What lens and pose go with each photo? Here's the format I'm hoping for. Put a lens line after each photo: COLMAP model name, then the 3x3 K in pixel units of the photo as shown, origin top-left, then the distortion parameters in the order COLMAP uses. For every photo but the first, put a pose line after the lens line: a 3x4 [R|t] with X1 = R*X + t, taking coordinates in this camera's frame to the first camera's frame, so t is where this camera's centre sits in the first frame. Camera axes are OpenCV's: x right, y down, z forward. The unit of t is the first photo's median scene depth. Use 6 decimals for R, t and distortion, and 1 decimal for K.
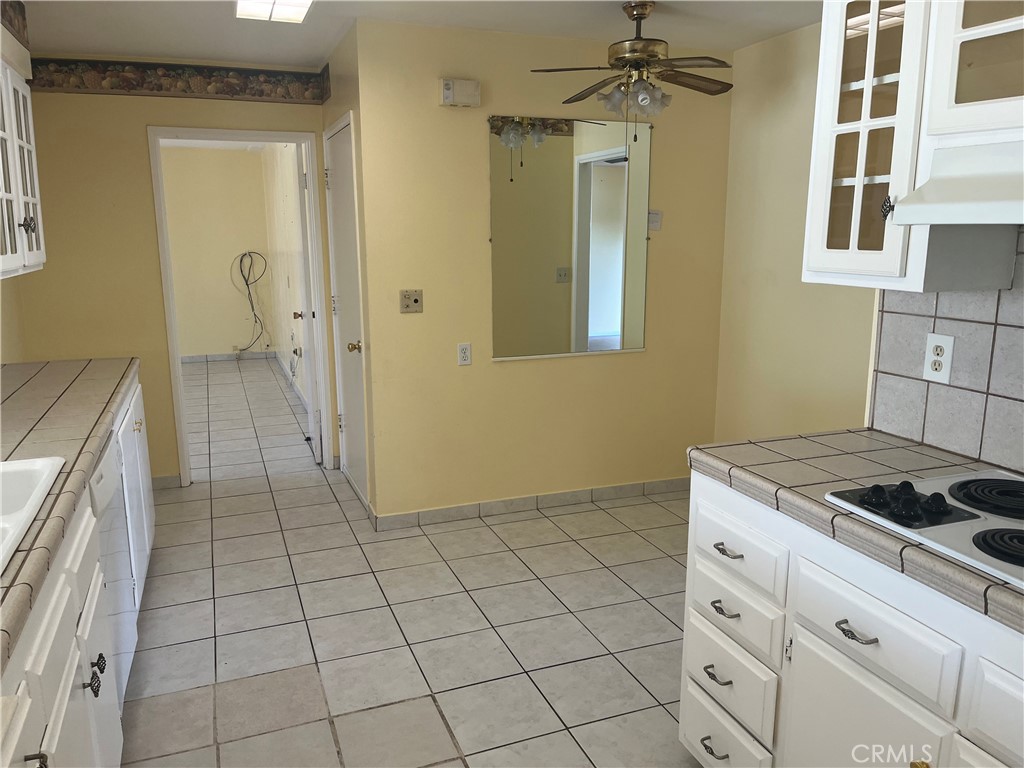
lens RADIAL K [[771.9, 0, 512.0], [0, 771.9, 385.5], [0, 0, 1]] dist [0.011043, -0.021919]
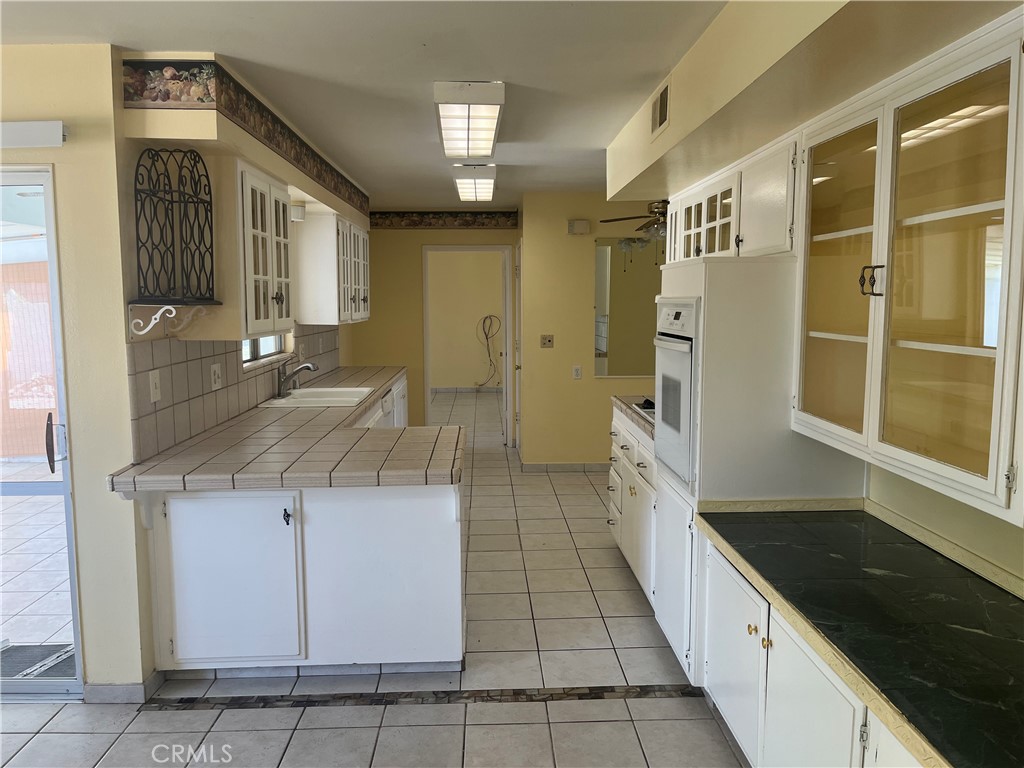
lens RADIAL K [[771.9, 0, 511.0], [0, 771.9, 381.4], [0, 0, 1]] dist [0.011043, -0.021919]
pose [[0.943773, 0.036919, -0.328525, 0.343998], [-0.066647, 0.994589, -0.079692, 0.118261], [0.323805, 0.097106, 0.941127, -0.629495]]
